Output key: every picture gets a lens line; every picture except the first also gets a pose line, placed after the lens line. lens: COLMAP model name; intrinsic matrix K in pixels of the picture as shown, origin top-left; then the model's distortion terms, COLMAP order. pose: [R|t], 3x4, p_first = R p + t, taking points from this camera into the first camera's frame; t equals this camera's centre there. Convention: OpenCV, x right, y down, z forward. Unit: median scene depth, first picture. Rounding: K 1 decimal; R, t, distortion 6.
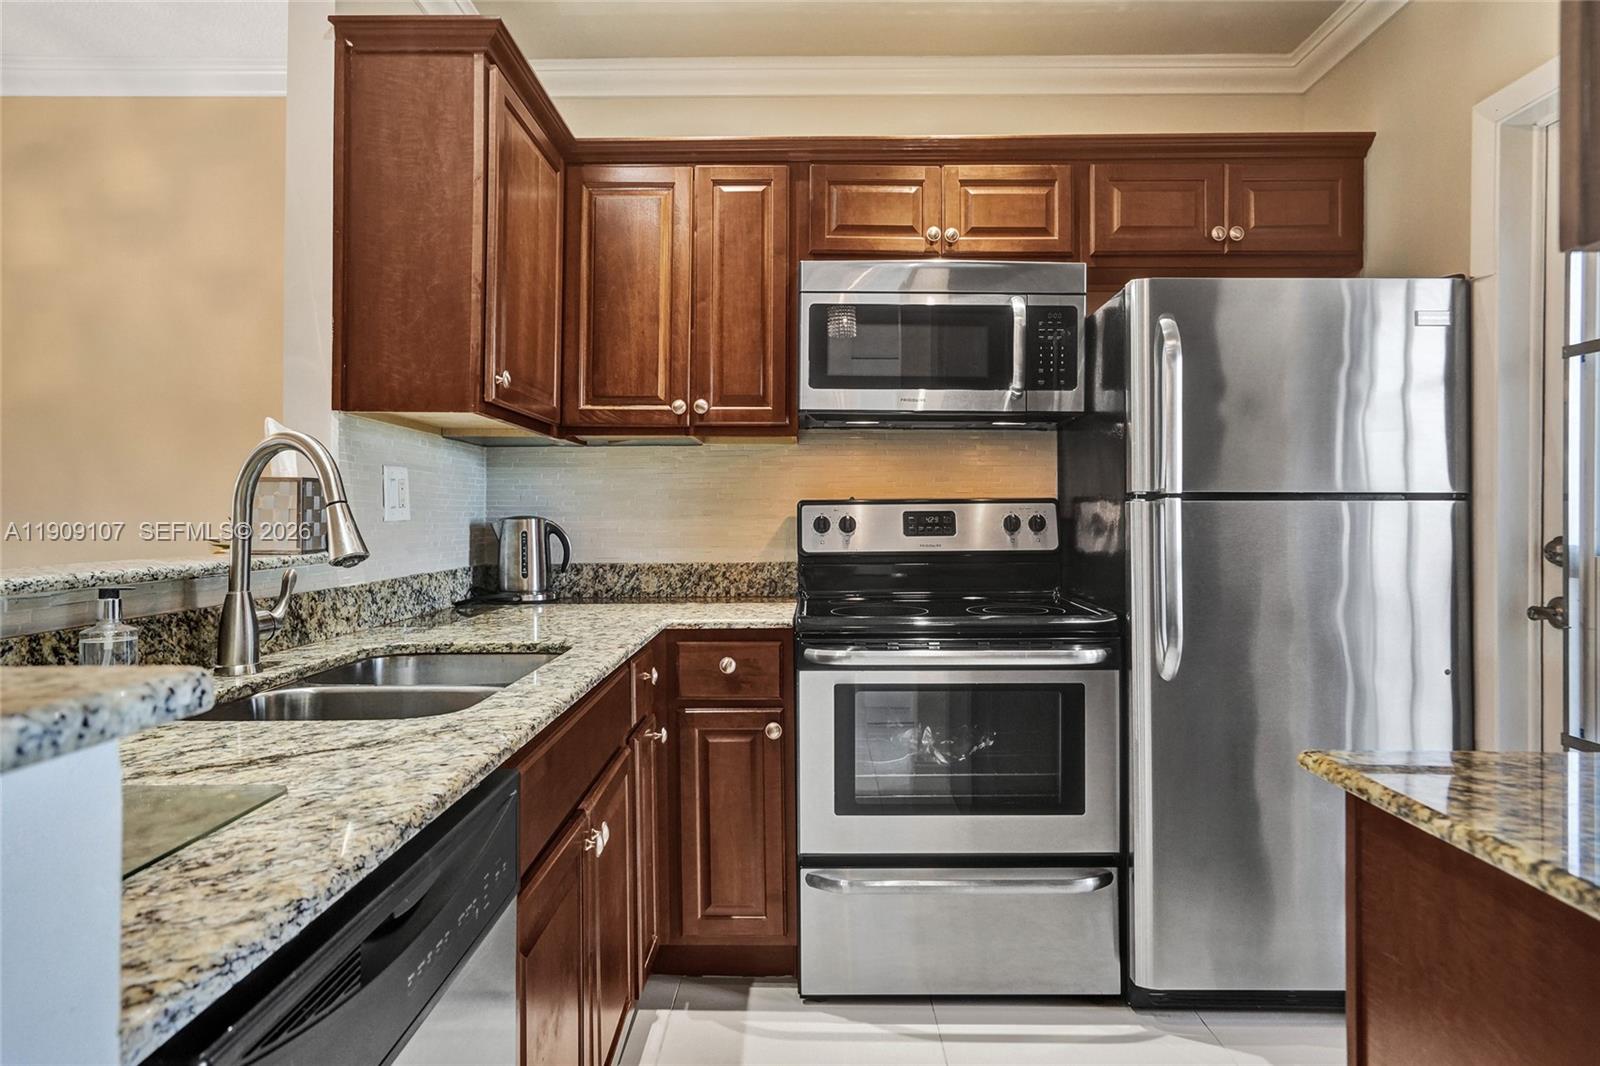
lens RADIAL K [[1009.1, 0, 798.7], [0, 1009.1, 508.5], [0, 0, 1]] dist [-0.026016, 0.024997]
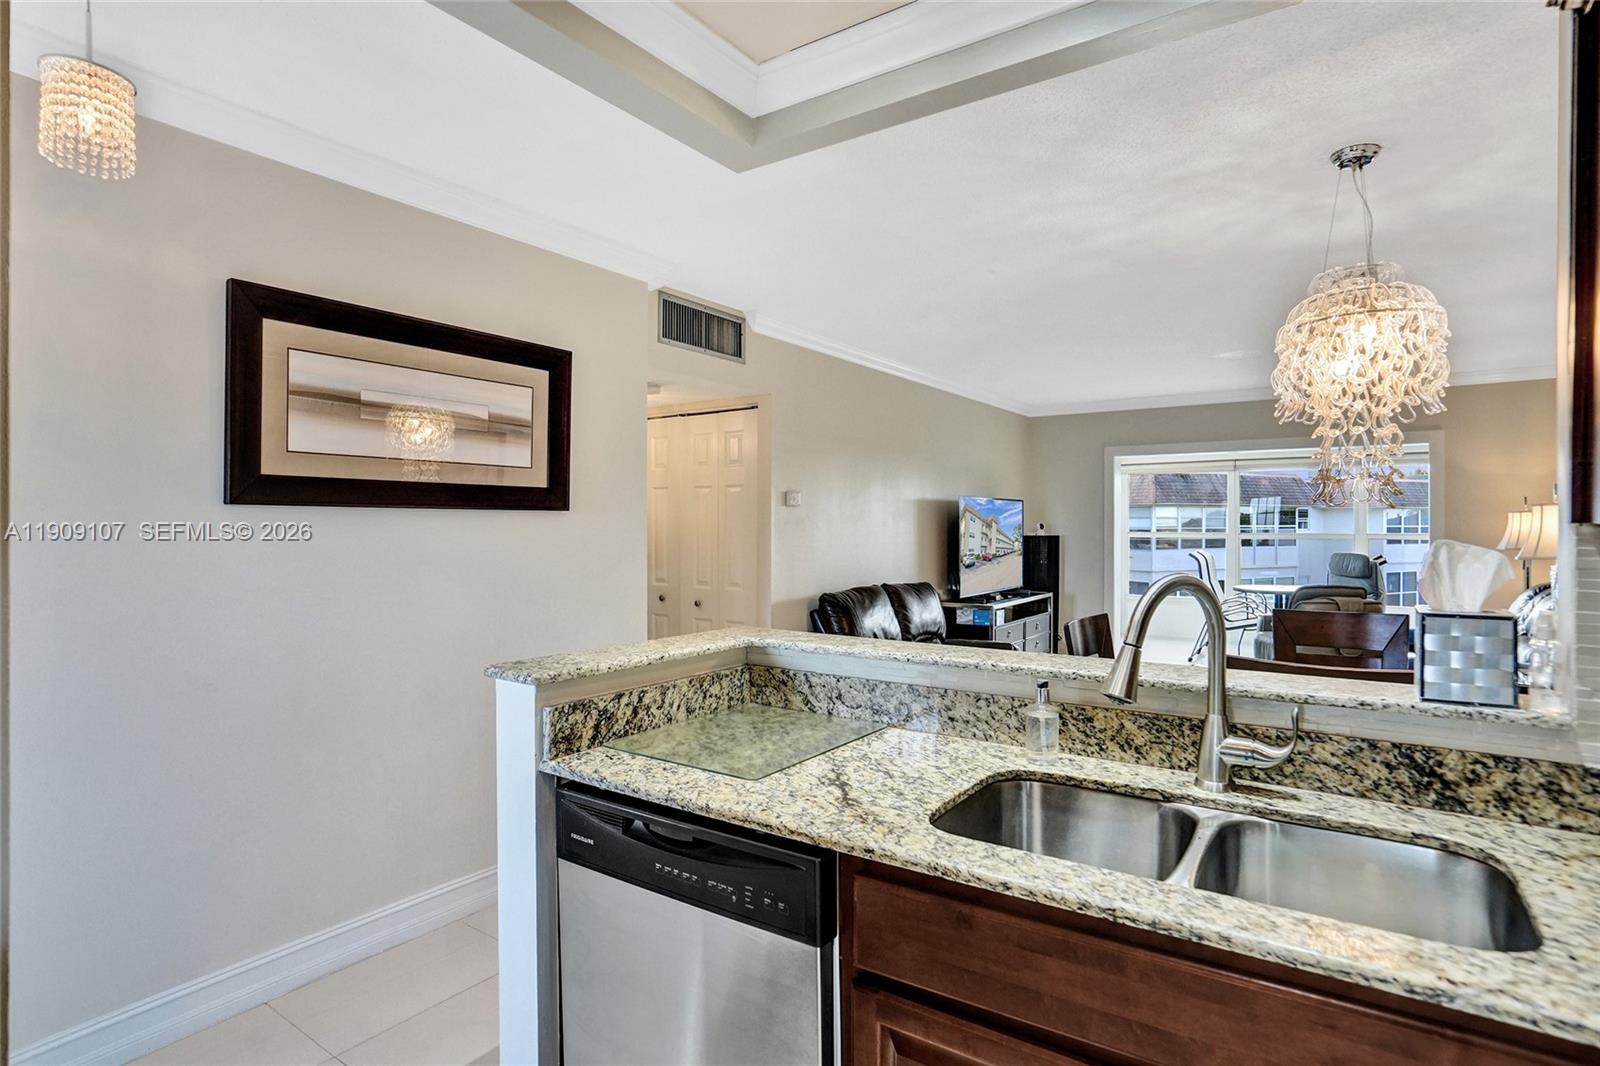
lens RADIAL K [[813.1, 0, 801.9], [0, 813.1, 525.1], [0, 0, 1]] dist [-0.035149, 0.011747]
pose [[-0.562239, -0.000712, -0.826975, 0.266941], [0.005000, 0.999978, -0.004260, -0.076301], [0.826960, -0.006530, -0.562223, 0.689903]]
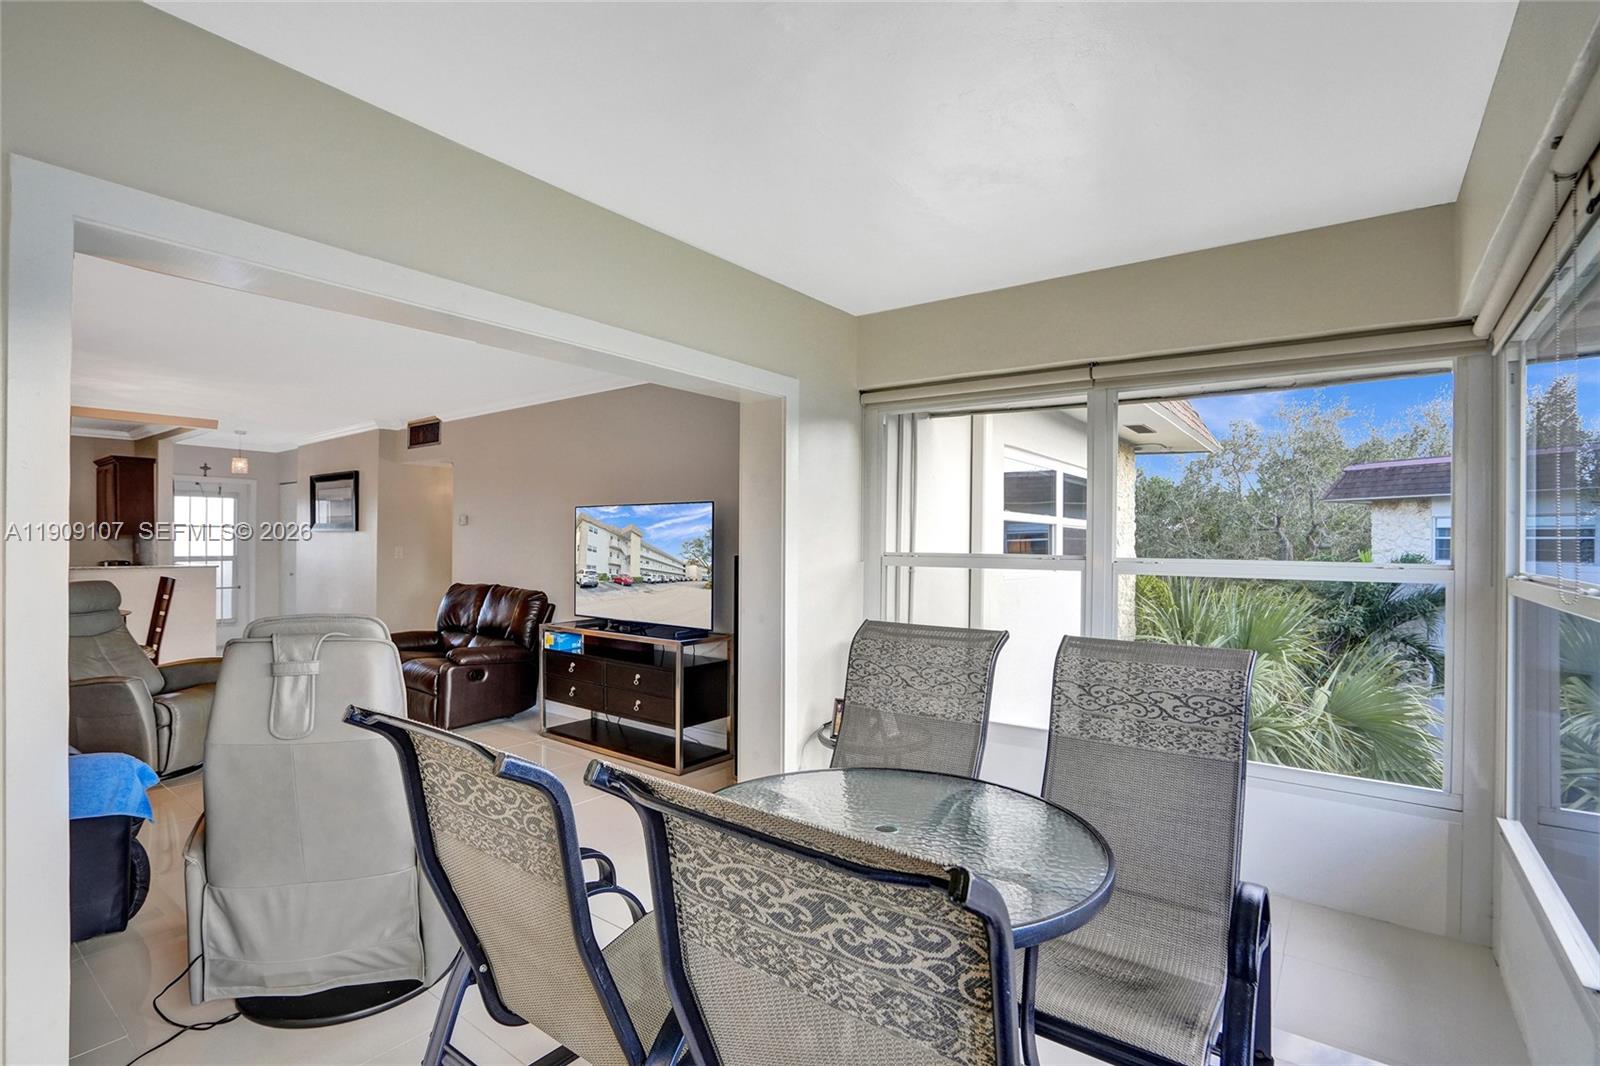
lens RADIAL K [[759.3, 0, 810.4], [0, 759.3, 541.0], [0, 0, 1]] dist [-0.045985, 0.014537]
pose [[-0.808086, -0.006129, 0.589032, -3.652391], [-0.015393, 0.999824, -0.010714, -0.062667], [-0.588863, -0.017725, -0.808038, 1.033121]]
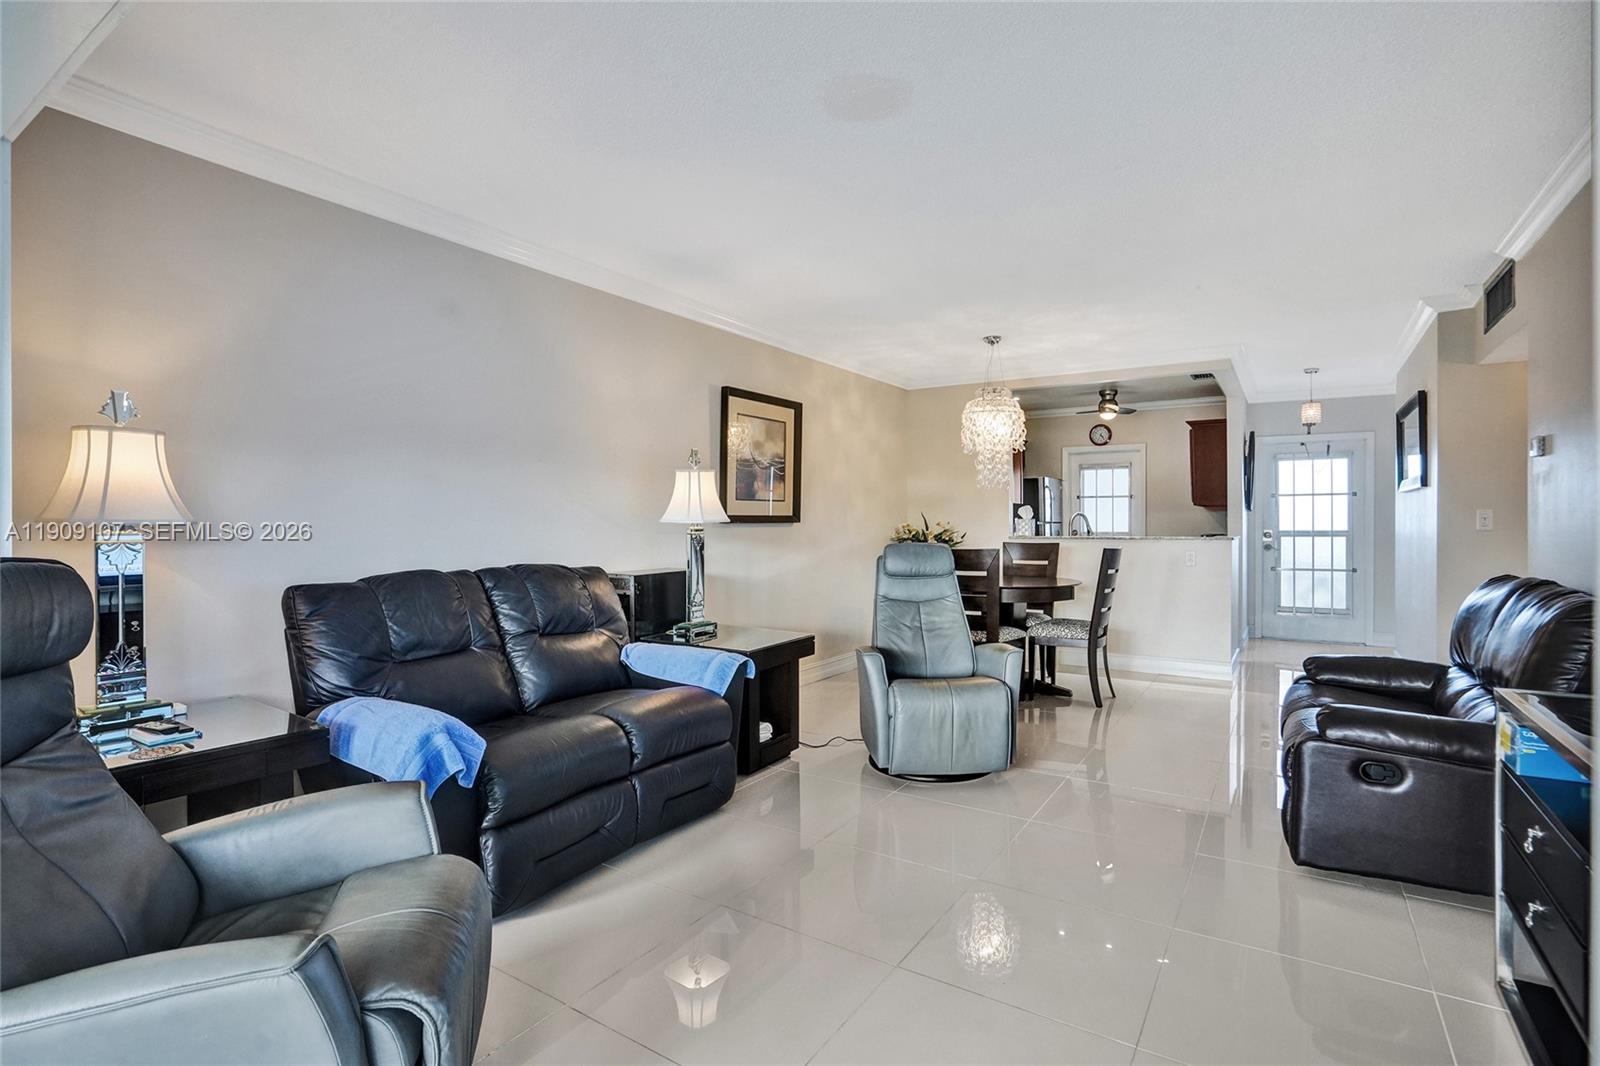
lens RADIAL K [[759.3, 0, 792.1], [0, 759.3, 542.8], [0, 0, 1]] dist [-0.045985, 0.014537]
pose [[0.547147, -0.021373, 0.836763, -2.891056], [-0.002638, 0.999625, 0.027258, -0.011773], [-0.837032, -0.017122, 0.546886, 0.028114]]
